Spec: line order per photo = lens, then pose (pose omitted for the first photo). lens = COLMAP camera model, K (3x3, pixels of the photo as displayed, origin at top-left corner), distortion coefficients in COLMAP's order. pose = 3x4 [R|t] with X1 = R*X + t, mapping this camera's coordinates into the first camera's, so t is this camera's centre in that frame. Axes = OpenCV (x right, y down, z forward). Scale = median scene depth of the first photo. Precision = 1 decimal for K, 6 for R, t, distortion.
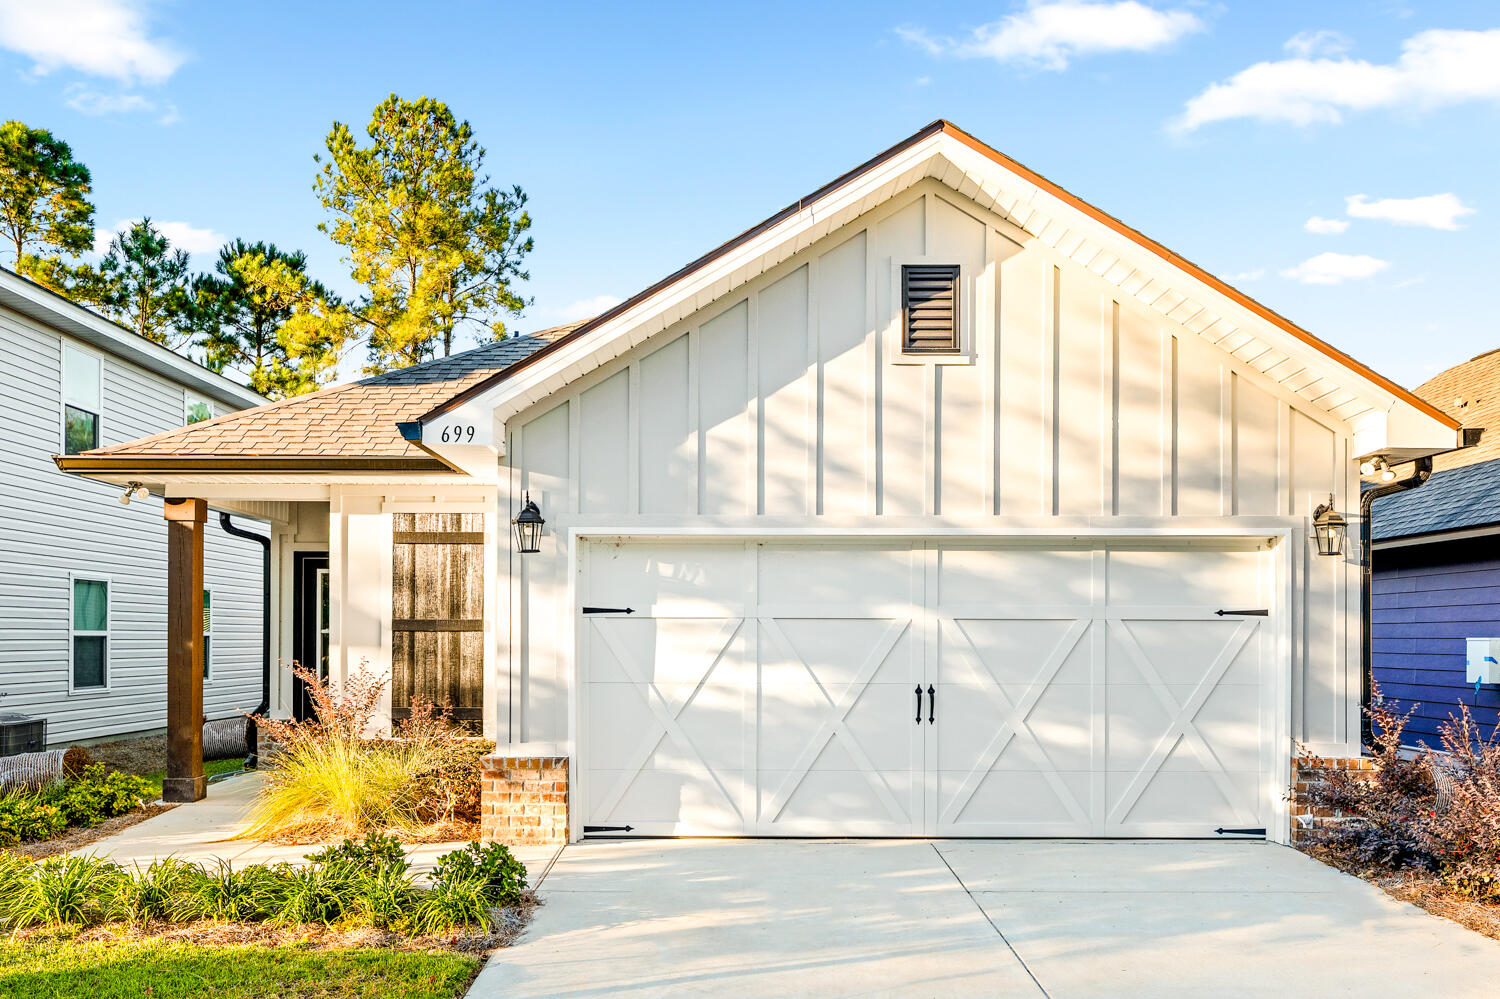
lens RADIAL K [[1045.9, 0, 750.0], [0, 1045.9, 540.5], [0, 0, 1]] dist [-0.004642, -0.000631]
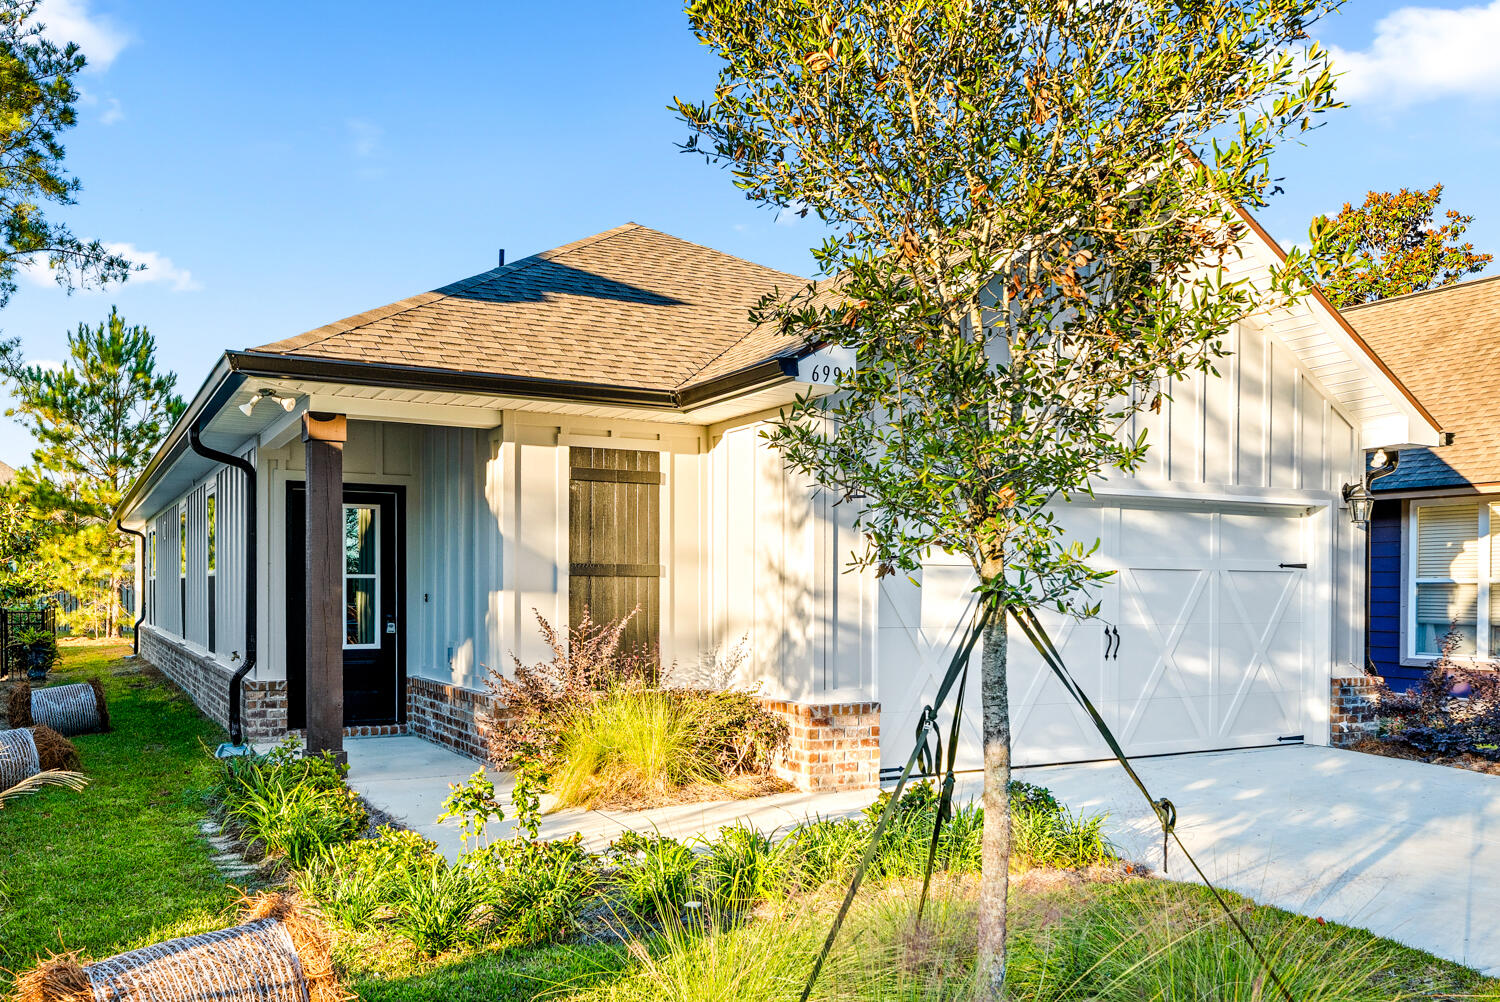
lens RADIAL K [[1040.5, 0, 750.0], [0, 1040.5, 501.0], [0, 0, 1]] dist [0.001836, -0.000552]
pose [[0.909858, 0.035873, 0.413365, -0.664322], [-0.040645, 0.999170, 0.002754, 0.014808], [-0.412923, -0.019307, 0.910561, 0.129877]]
